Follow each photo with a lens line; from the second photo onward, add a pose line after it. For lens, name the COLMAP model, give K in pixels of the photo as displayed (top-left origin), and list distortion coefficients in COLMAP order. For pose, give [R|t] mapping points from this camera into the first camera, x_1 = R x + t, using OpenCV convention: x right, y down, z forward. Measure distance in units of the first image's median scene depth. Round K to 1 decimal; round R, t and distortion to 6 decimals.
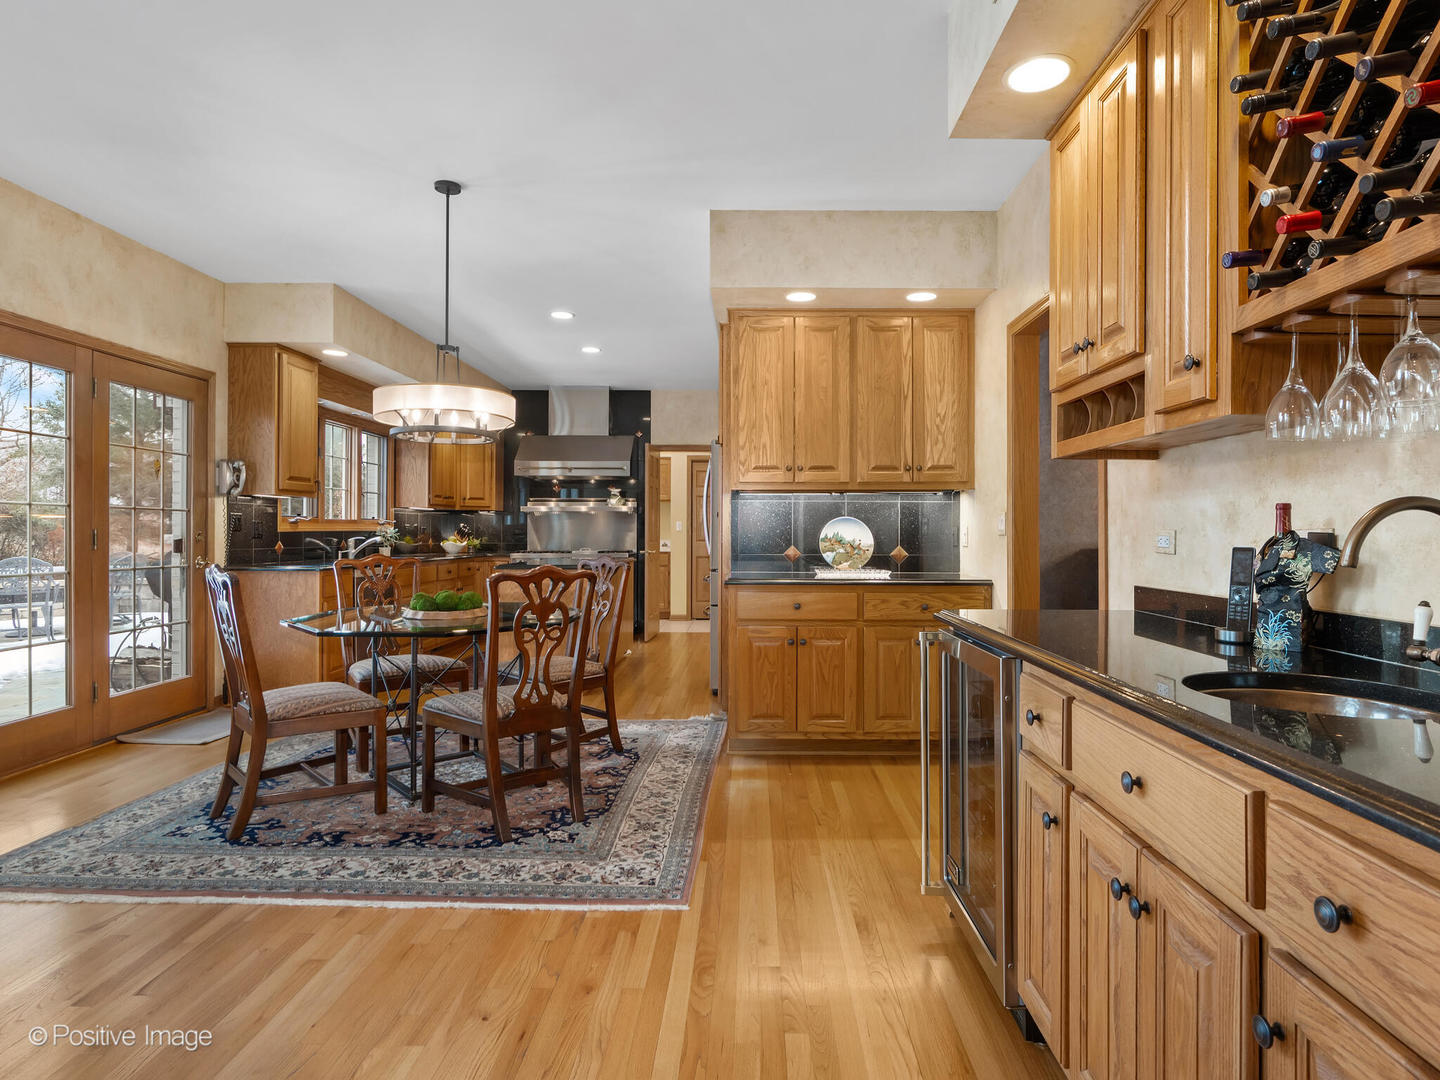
lens RADIAL K [[782.8, 0, 747.5], [0, 782.8, 535.3], [0, 0, 1]] dist [-0.000572, -0.000574]
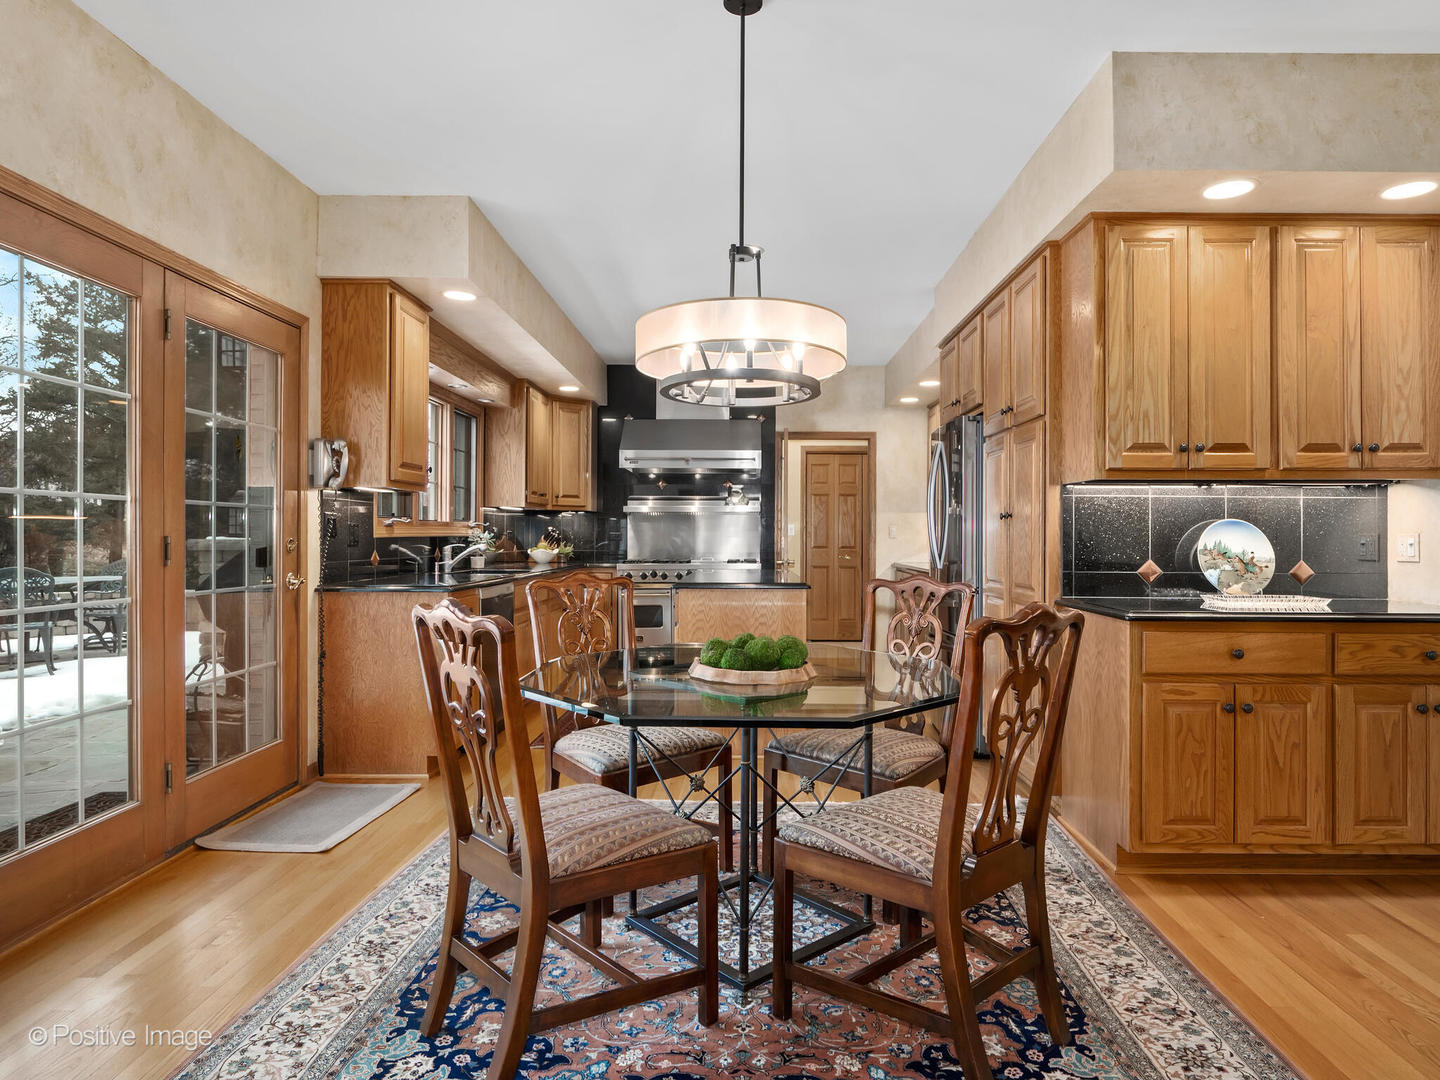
lens RADIAL K [[799.1, 0, 720.0], [0, 799.1, 540.0], [0, 0, 1]] dist [0.000638, -0.000545]
pose [[0.999996, 0.001935, 0.002168, -0.349042], [-0.001938, 0.999997, 0.001777, -0.005743], [-0.002165, -0.001781, 0.999996, 0.302513]]
